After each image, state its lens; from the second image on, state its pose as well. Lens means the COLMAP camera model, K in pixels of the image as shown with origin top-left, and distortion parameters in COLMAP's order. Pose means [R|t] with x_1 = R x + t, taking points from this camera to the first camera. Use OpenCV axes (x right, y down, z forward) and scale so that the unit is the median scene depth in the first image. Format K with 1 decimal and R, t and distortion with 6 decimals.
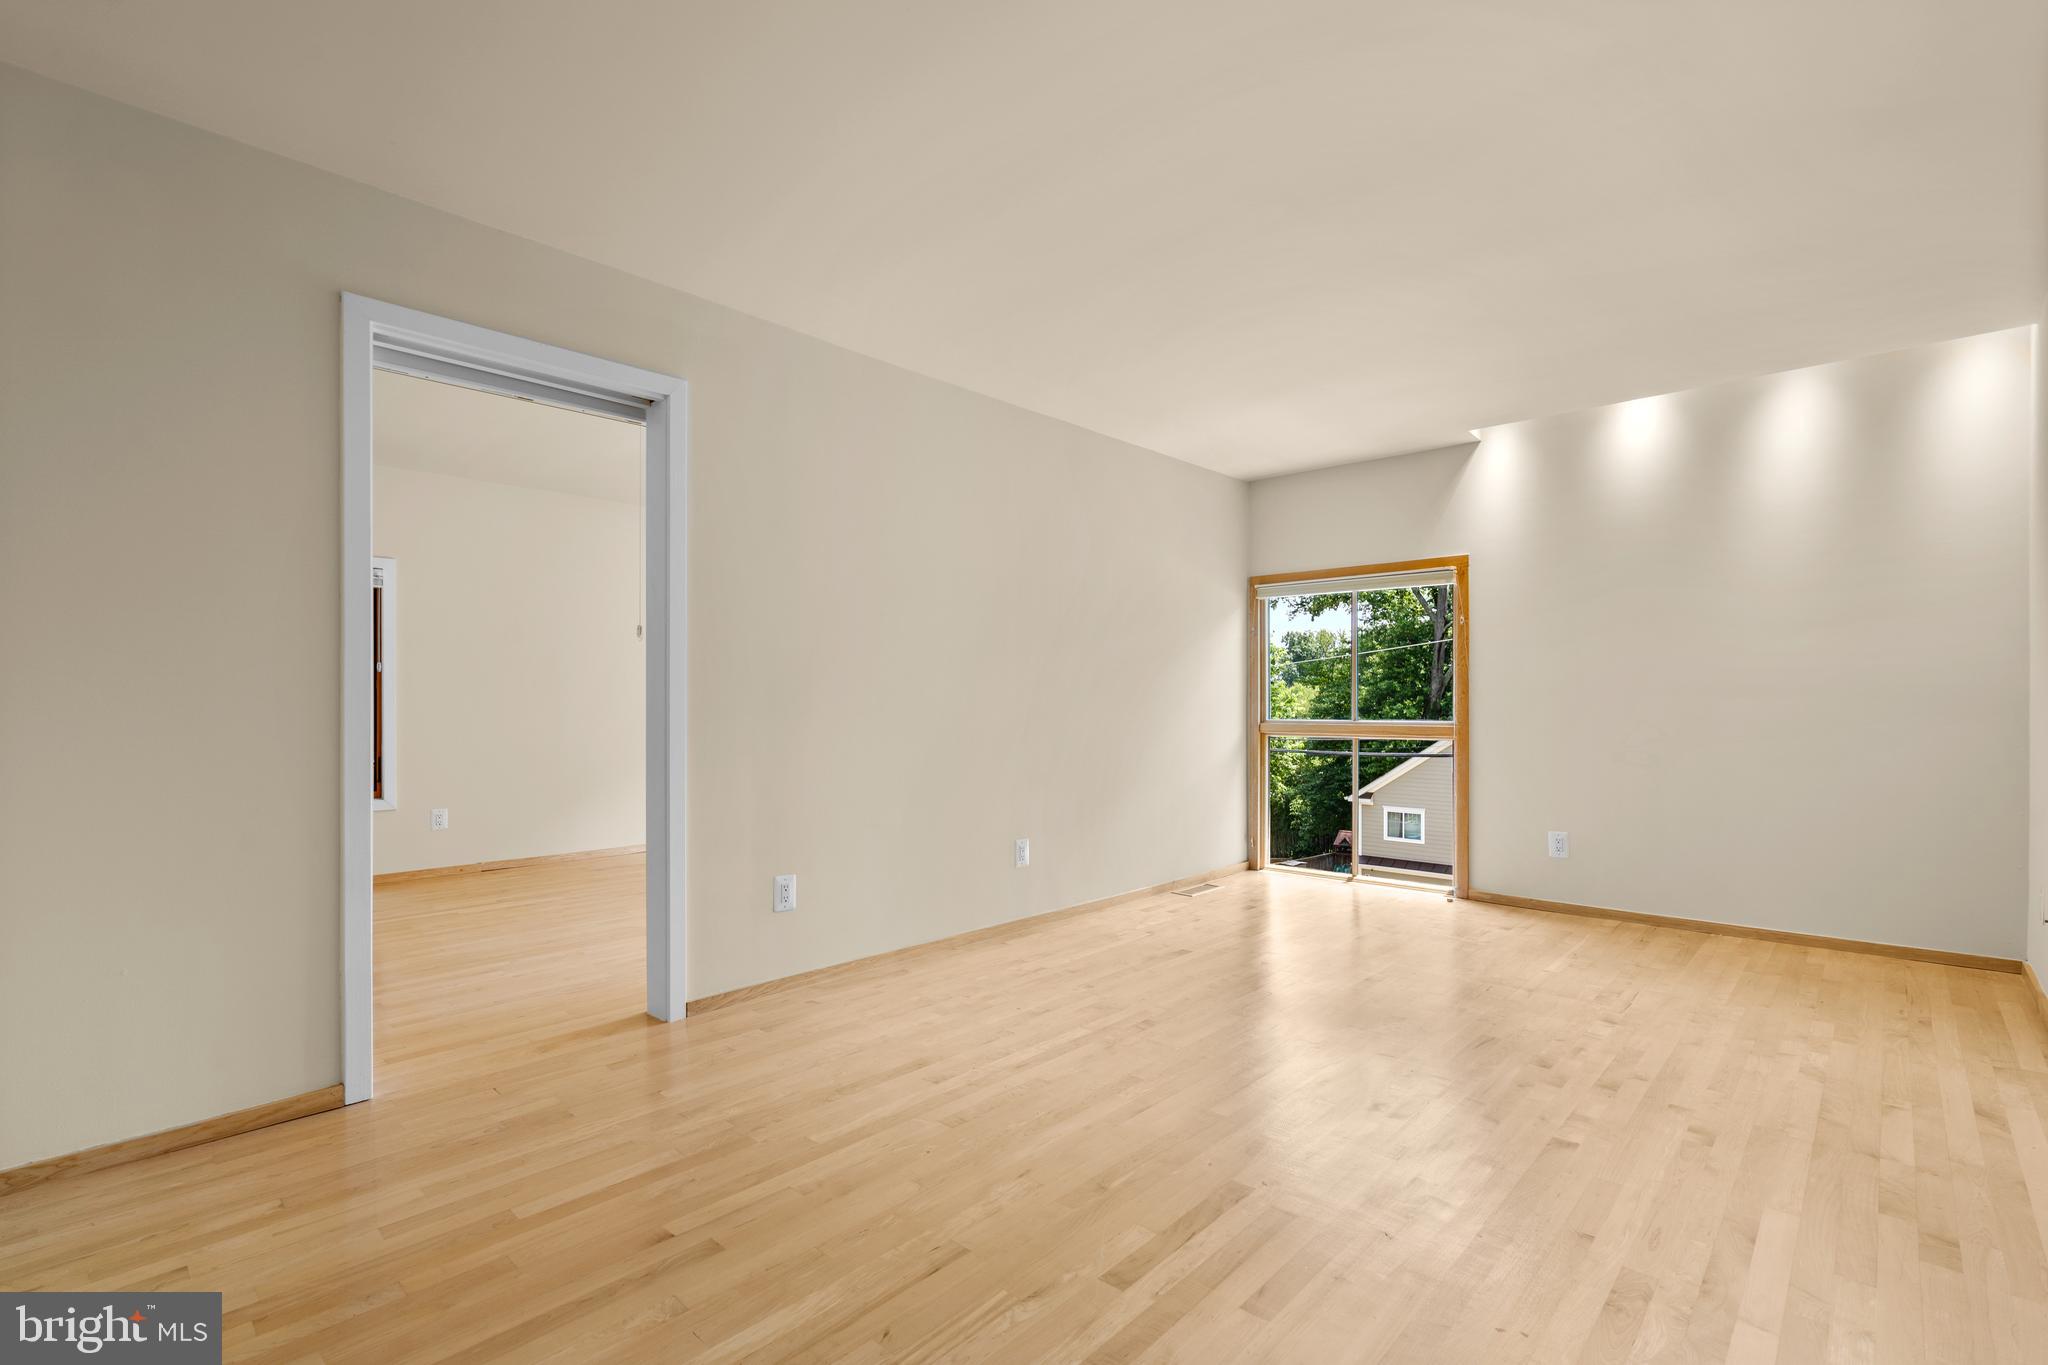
lens RADIAL K [[933.5, 0, 1025.3], [0, 933.5, 689.3], [0, 0, 1]] dist [-0.004419, 0.000704]
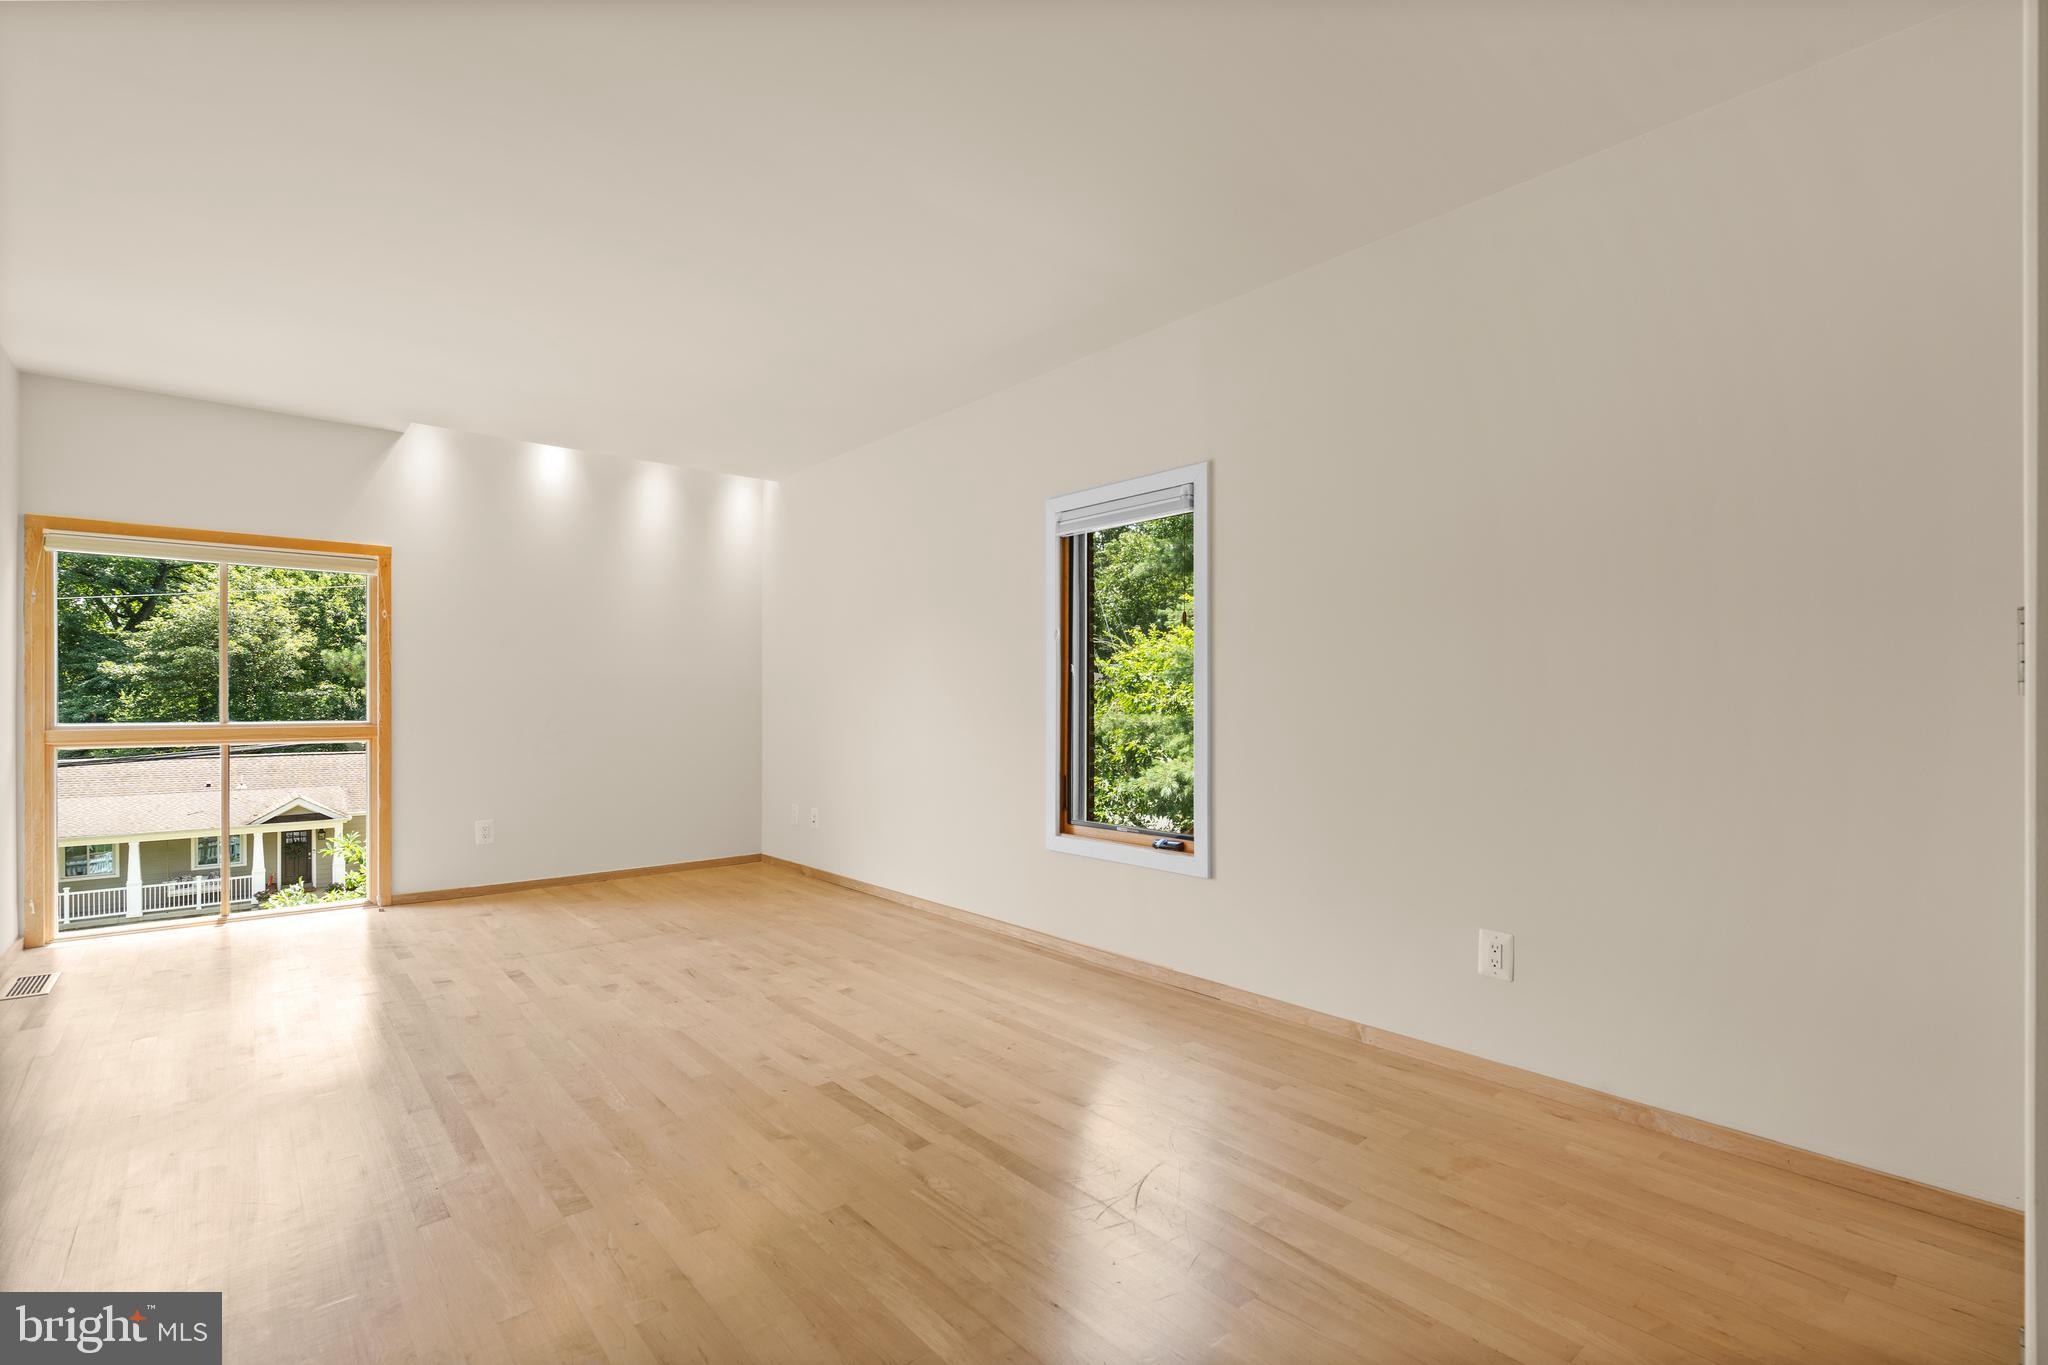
lens RADIAL K [[933.5, 0, 1025.3], [0, 933.5, 689.3], [0, 0, 1]] dist [-0.004419, 0.000704]
pose [[0.107961, 0.009889, 0.994106, -0.676052], [-0.012745, 0.999882, -0.008563, 0.003961], [-0.994073, -0.011745, 0.108074, 0.408491]]
